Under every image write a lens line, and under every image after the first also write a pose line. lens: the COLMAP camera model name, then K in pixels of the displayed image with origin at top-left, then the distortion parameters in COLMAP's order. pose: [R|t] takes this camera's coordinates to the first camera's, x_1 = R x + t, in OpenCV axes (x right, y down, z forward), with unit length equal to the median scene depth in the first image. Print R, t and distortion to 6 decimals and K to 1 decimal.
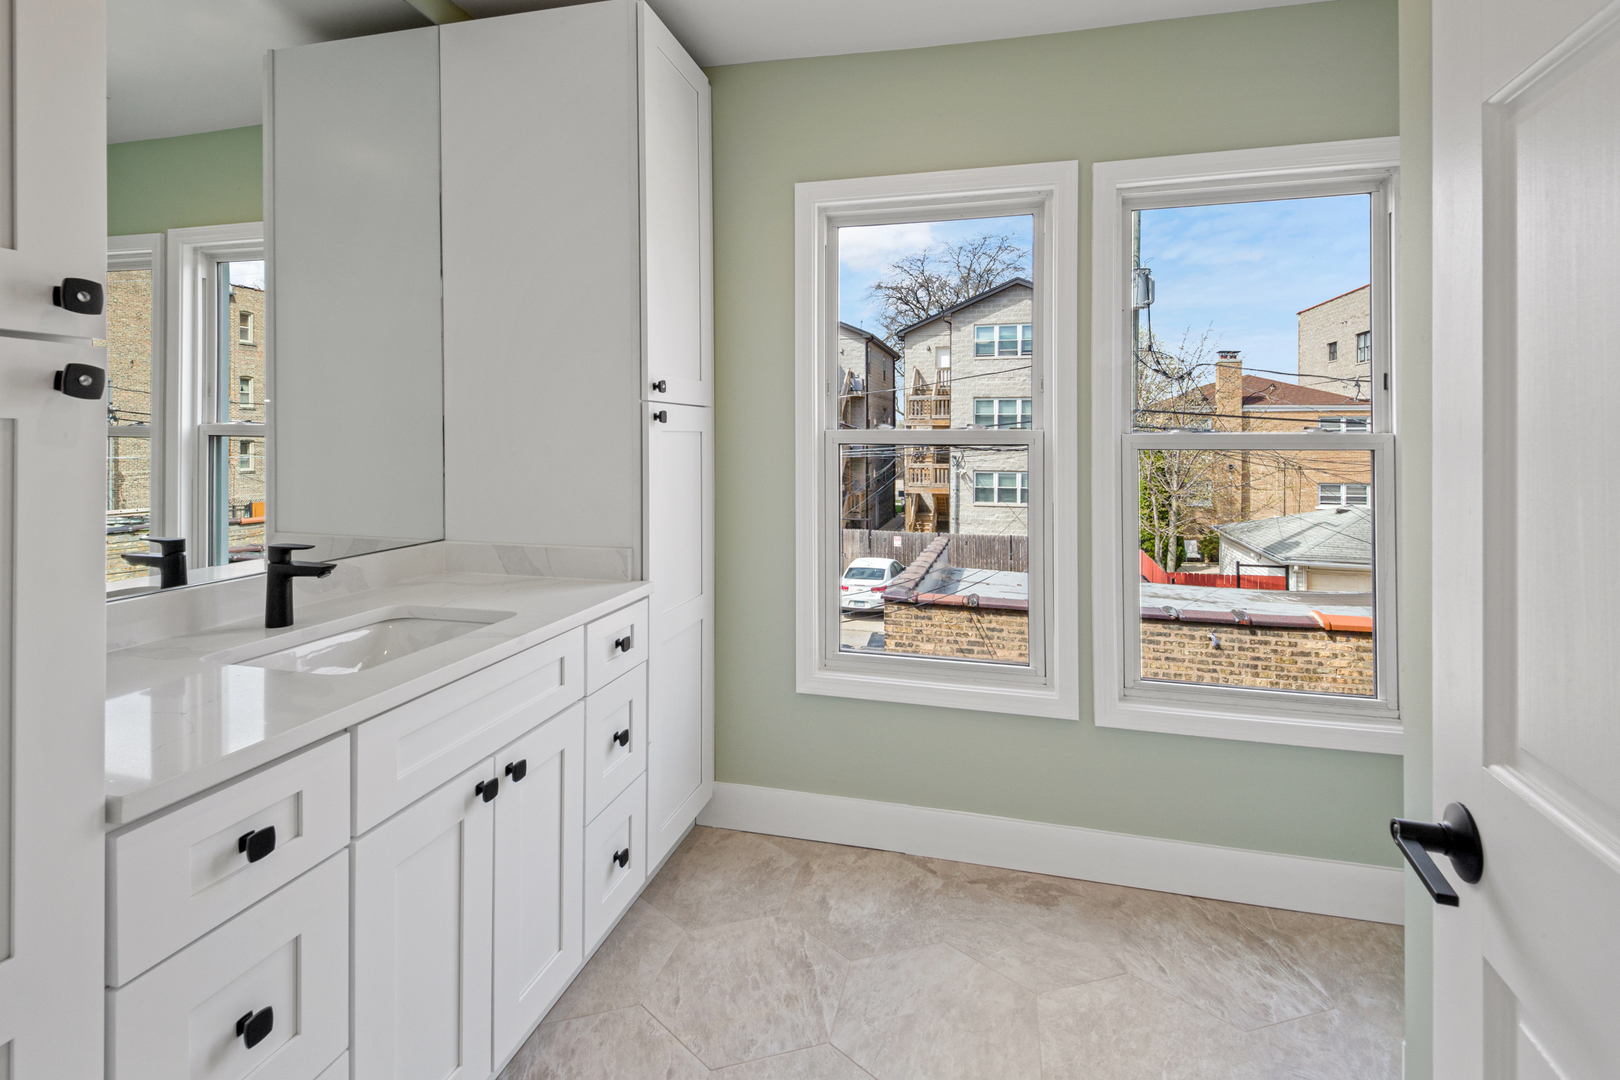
lens RADIAL K [[757.2, 0, 794.1], [0, 757.2, 428.7], [0, 0, 1]] dist [0.003799, 0.000223]
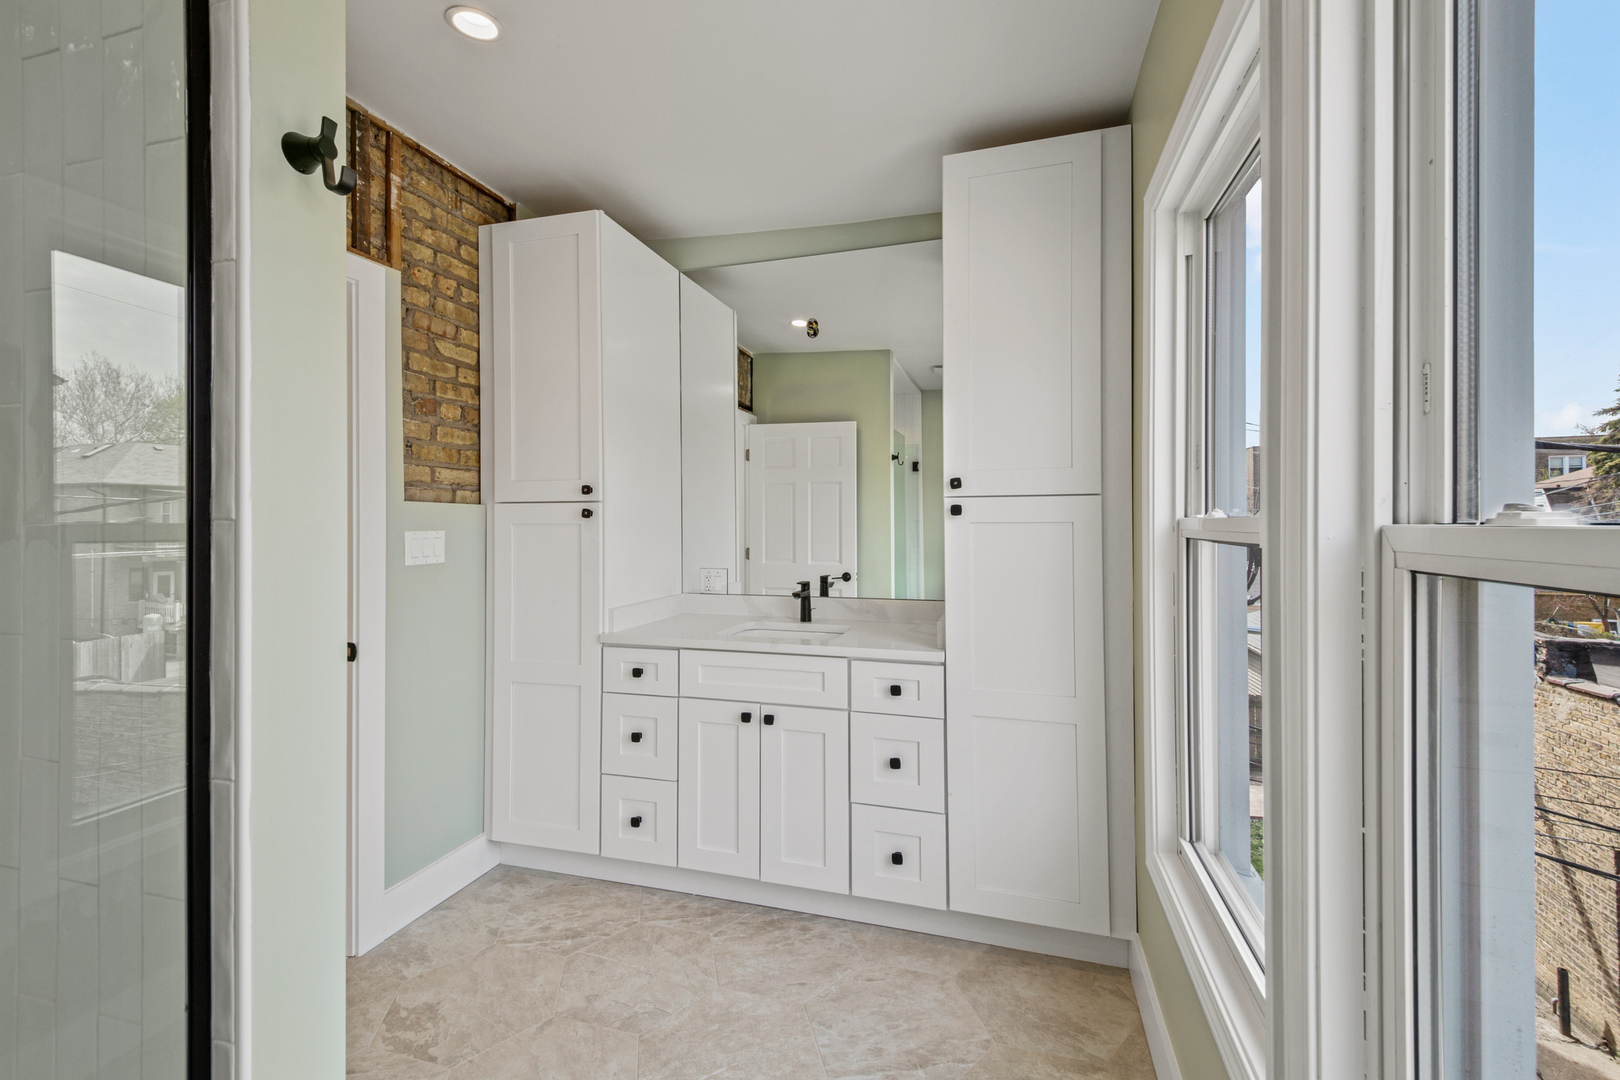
lens RADIAL K [[678.2, 0, 820.7], [0, 678.2, 517.4], [0, 0, 1]] dist [-0.003981, -0.000403]
pose [[-0.030092, -0.007490, -0.999519, 0.863997], [0.000673, 0.999972, -0.007514, 0.002743], [0.999547, -0.000899, -0.030086, 0.854588]]
